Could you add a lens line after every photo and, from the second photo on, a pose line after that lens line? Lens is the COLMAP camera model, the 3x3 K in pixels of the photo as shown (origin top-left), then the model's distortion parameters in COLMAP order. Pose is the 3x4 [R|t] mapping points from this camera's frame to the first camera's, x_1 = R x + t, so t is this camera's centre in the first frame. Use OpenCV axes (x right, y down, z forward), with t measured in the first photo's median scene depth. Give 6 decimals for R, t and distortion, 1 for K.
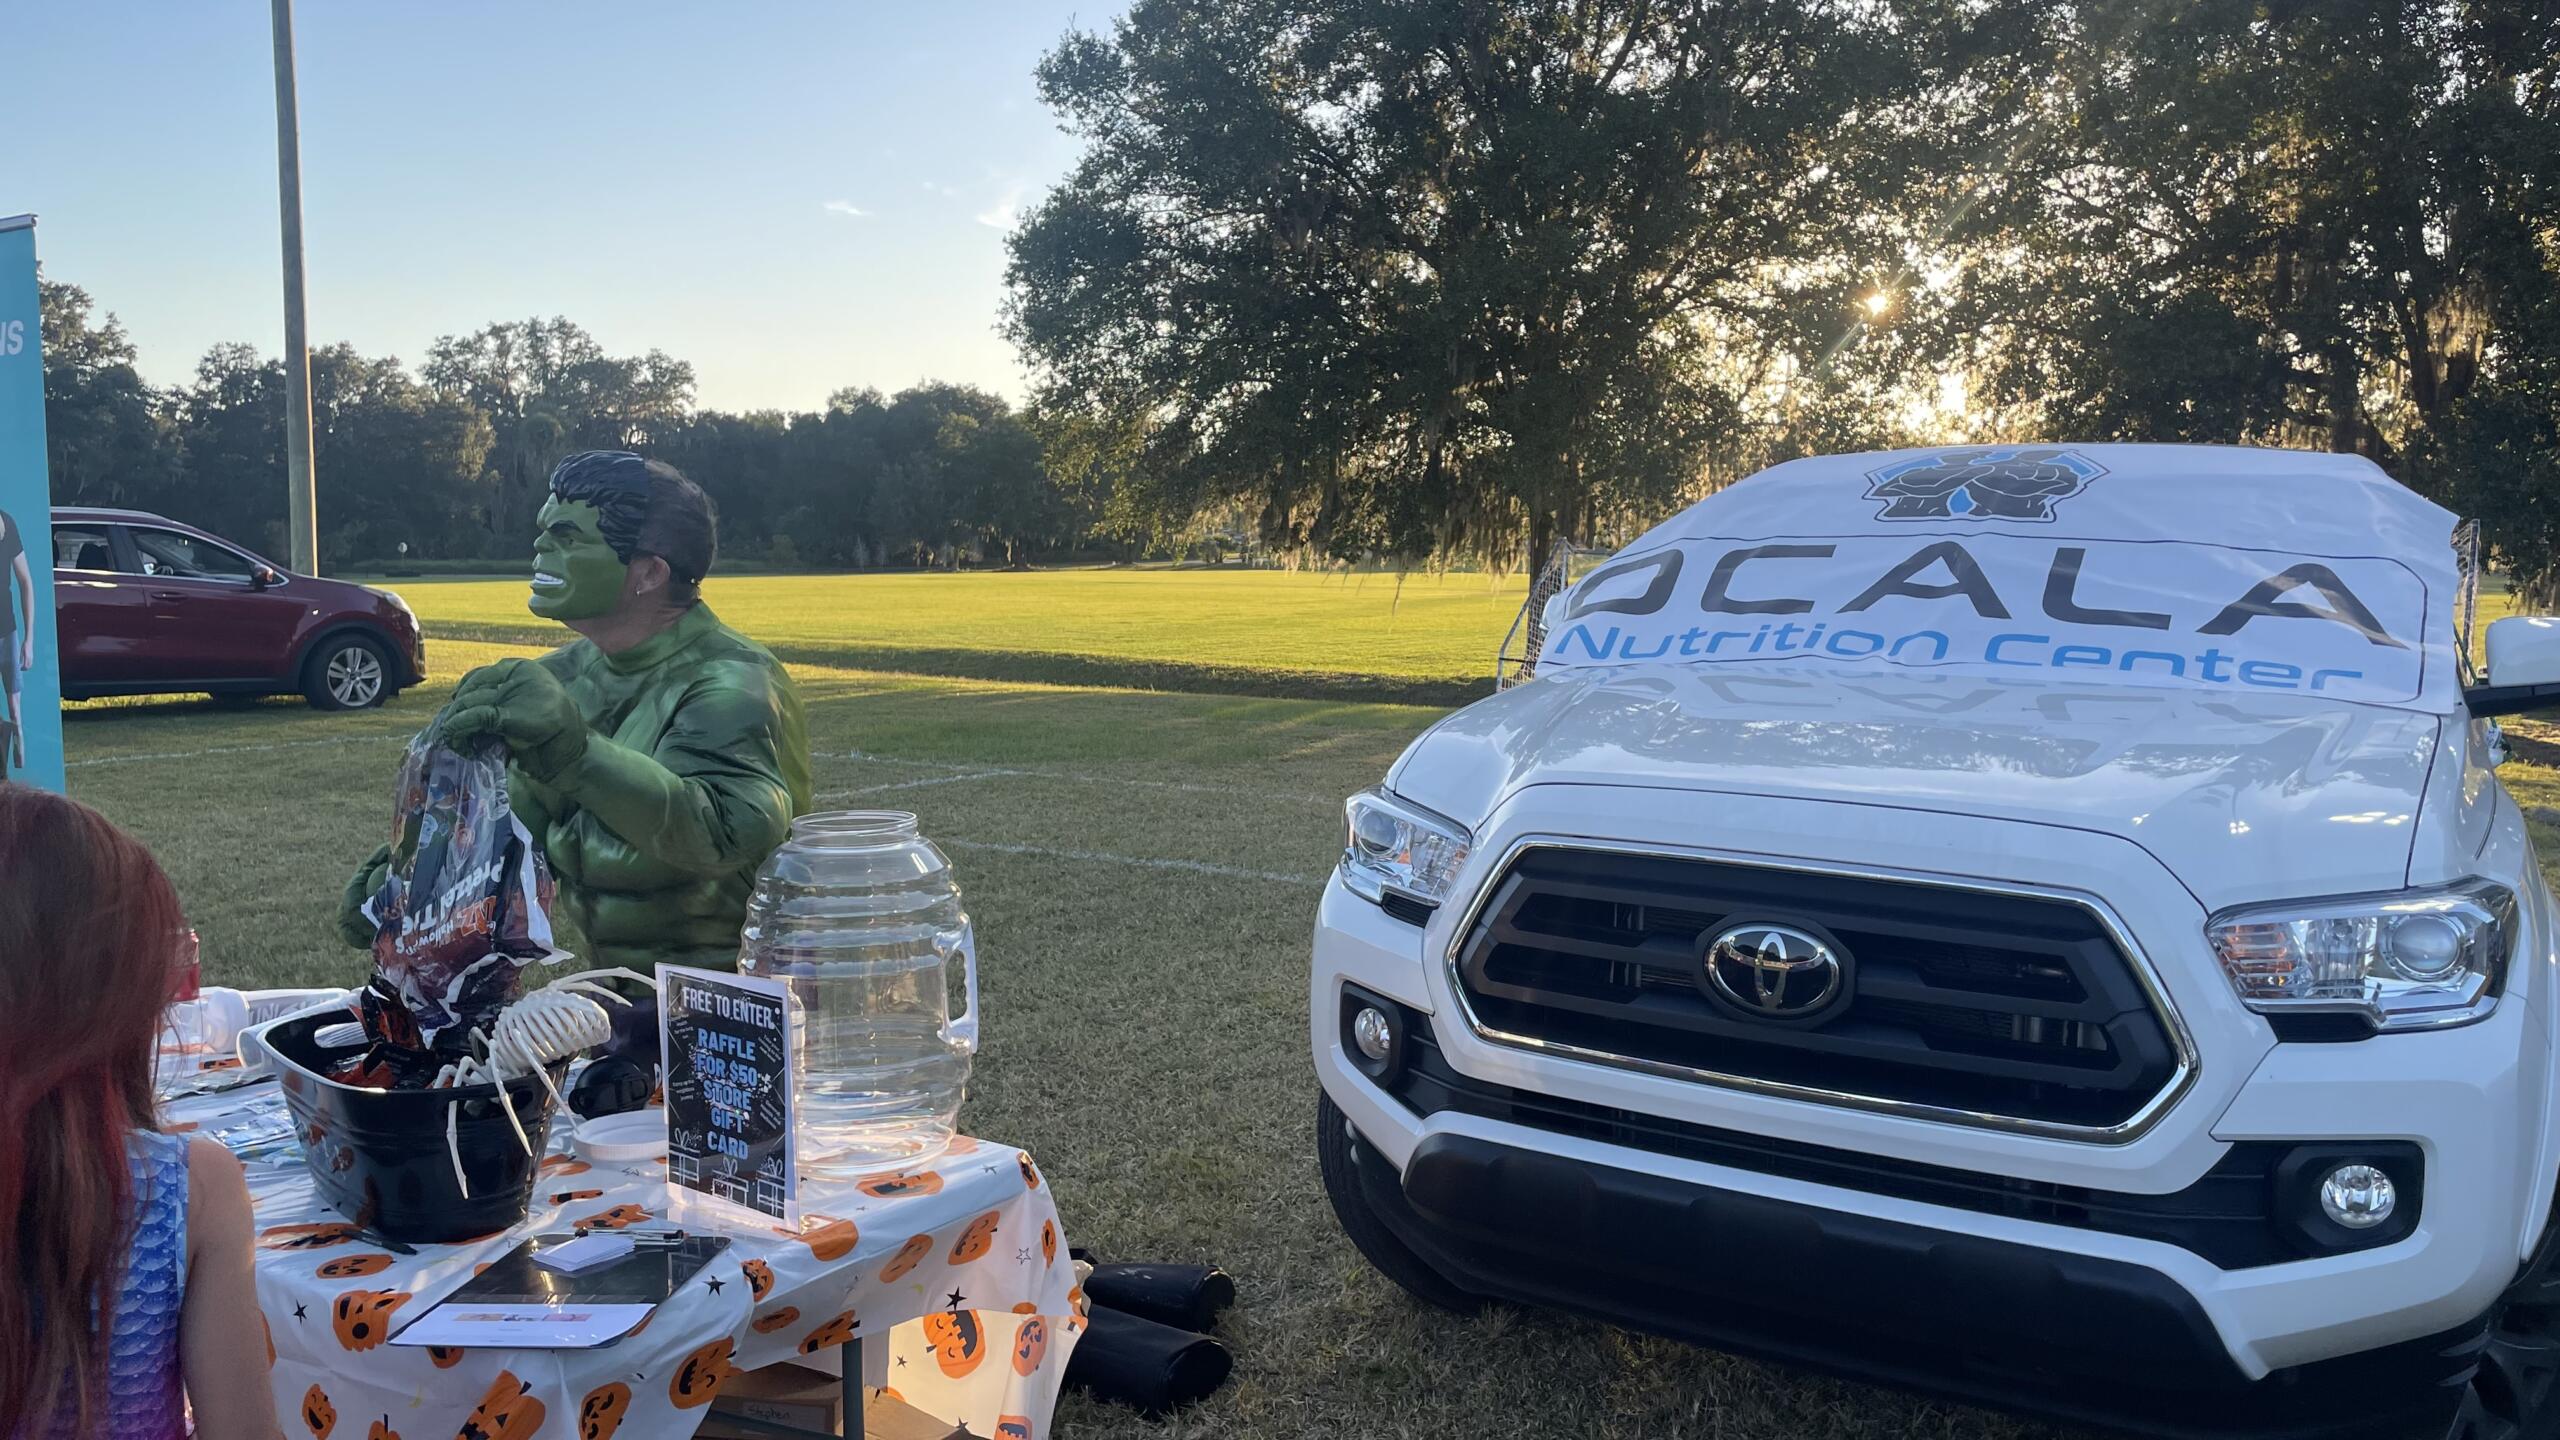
lens RADIAL K [[1957.7, 0, 1280.1], [0, 1957.7, 720.1], [0, 0, 1]] dist [0.001951, 0.000644]
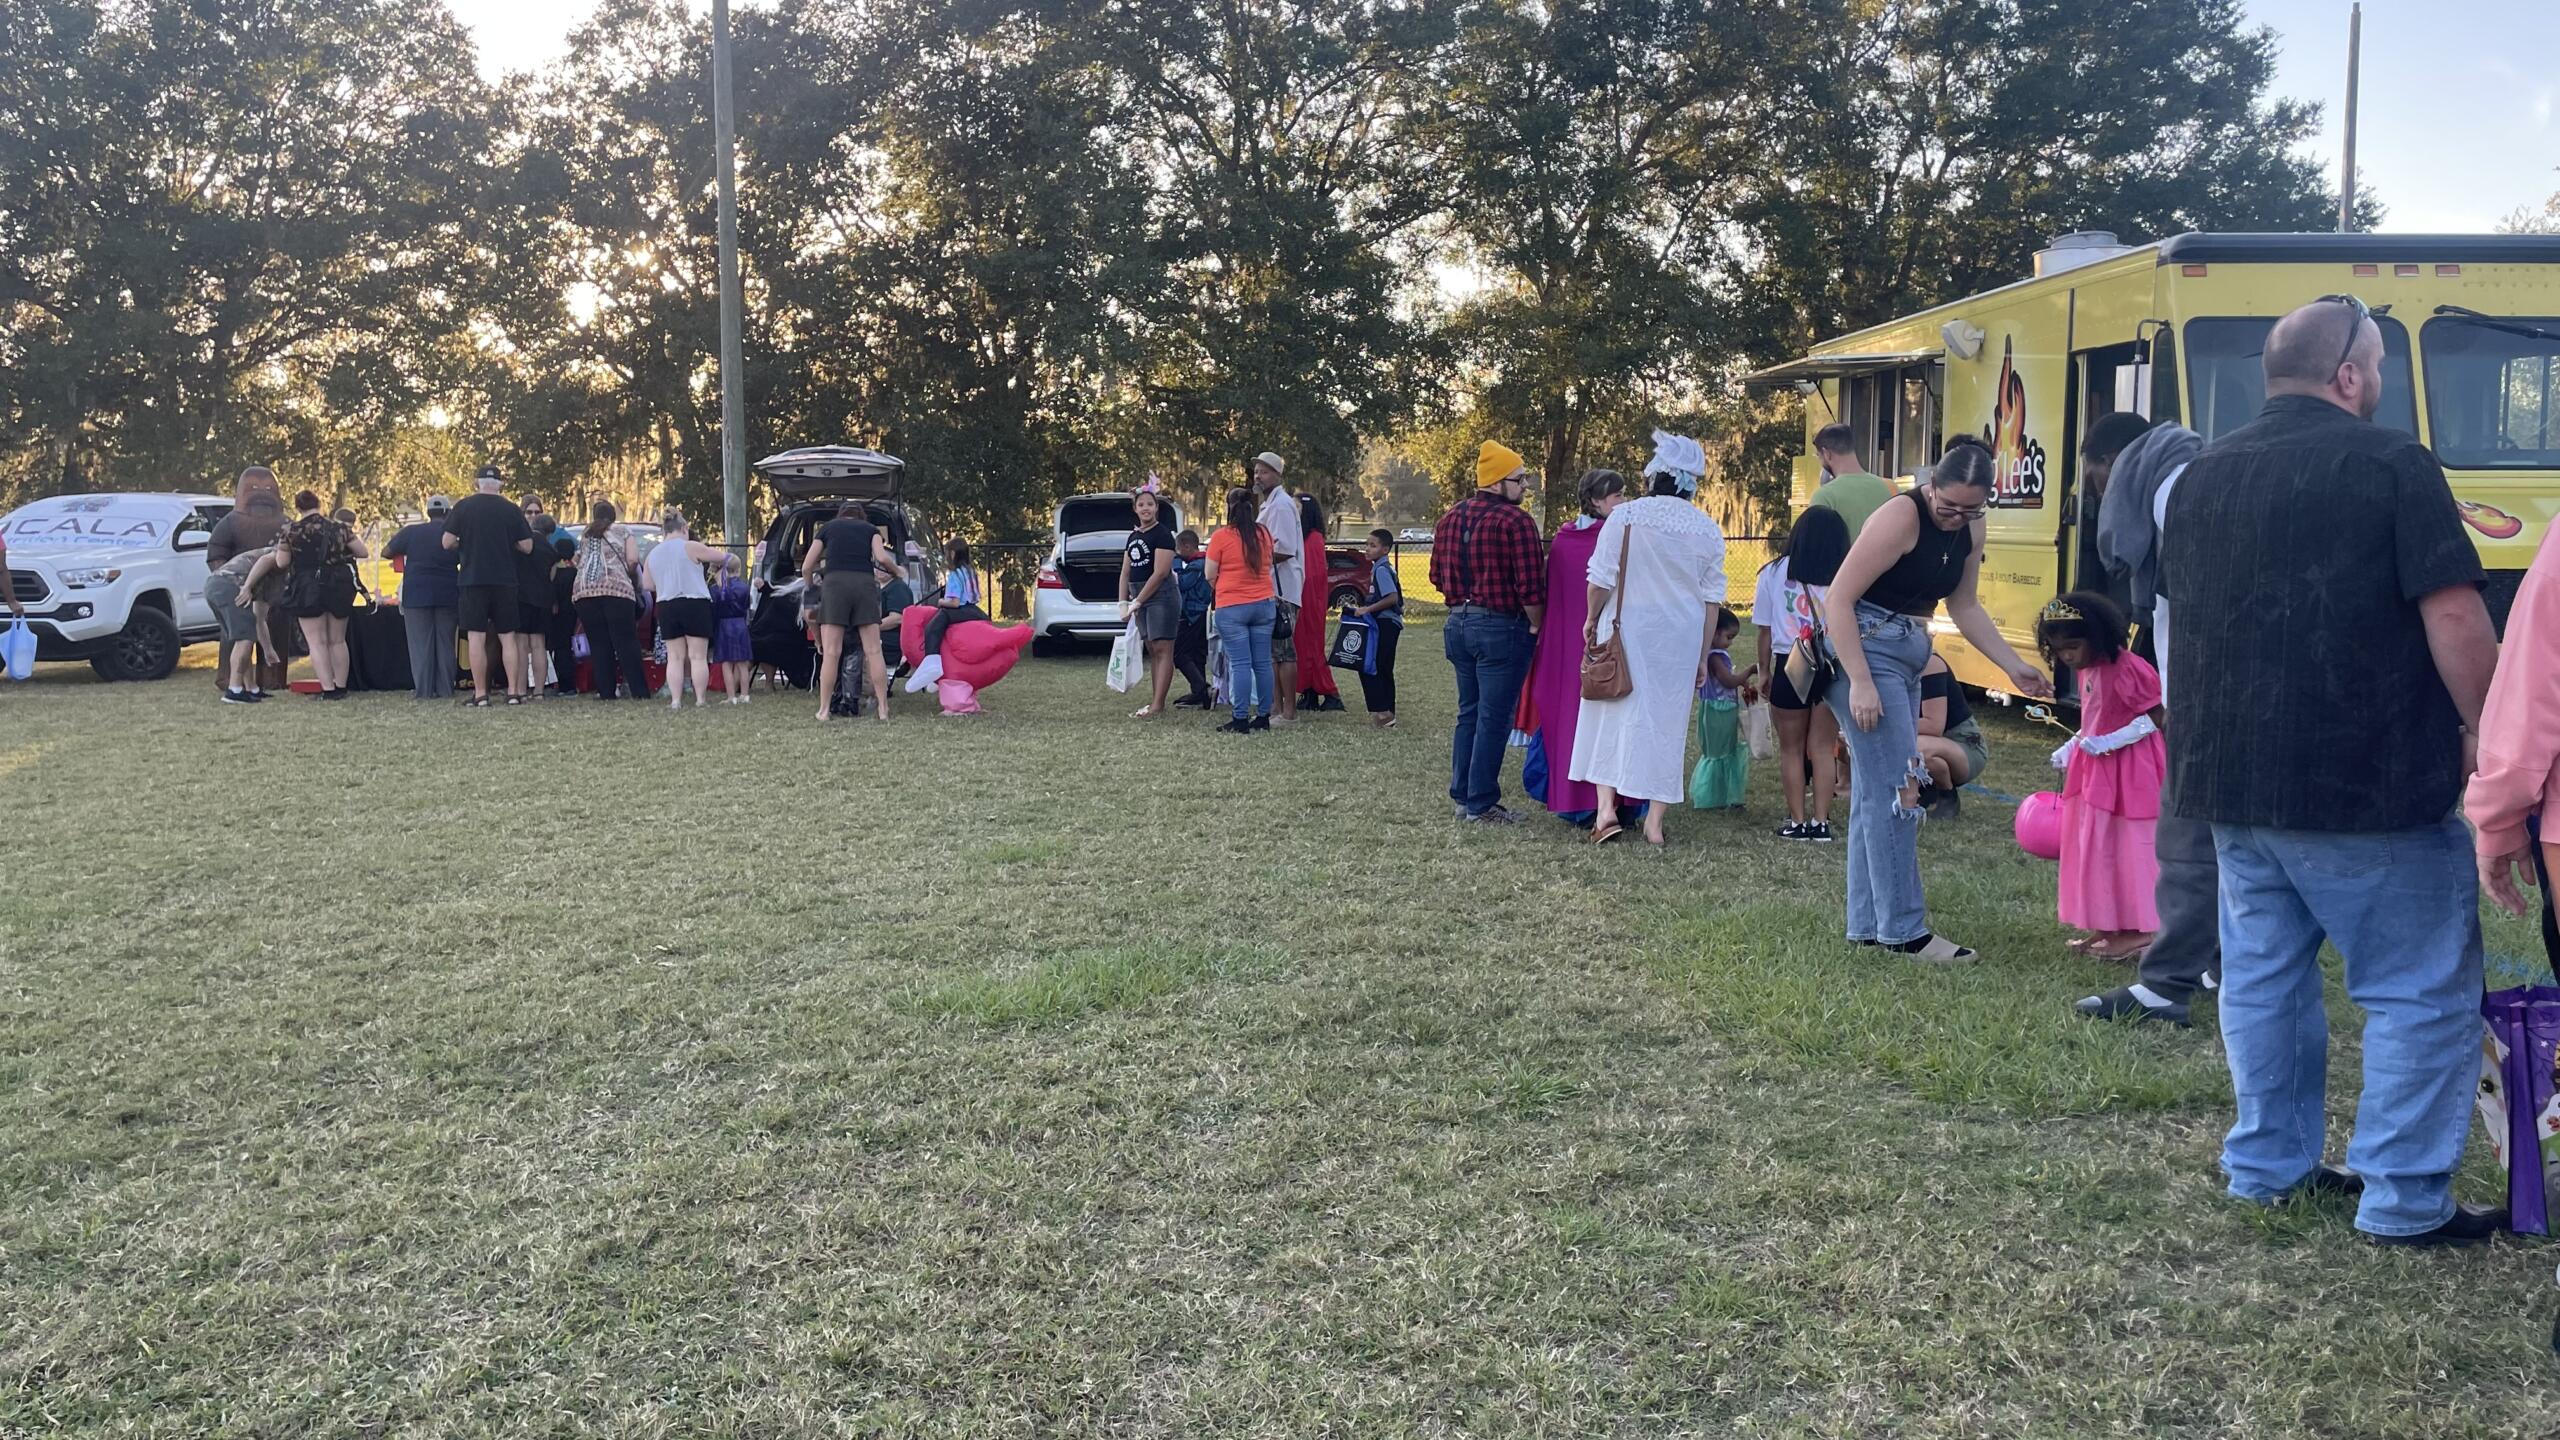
lens RADIAL K [[1957.7, 0, 1280.3], [0, 1957.7, 719.7], [0, 0, 1]] dist [0.001951, 0.000644]
pose [[0.827189, -0.052060, 0.559507, 0.101939], [0.054362, 0.998443, 0.012531, 0.481487], [-0.559288, 0.020050, 0.828731, -4.404120]]
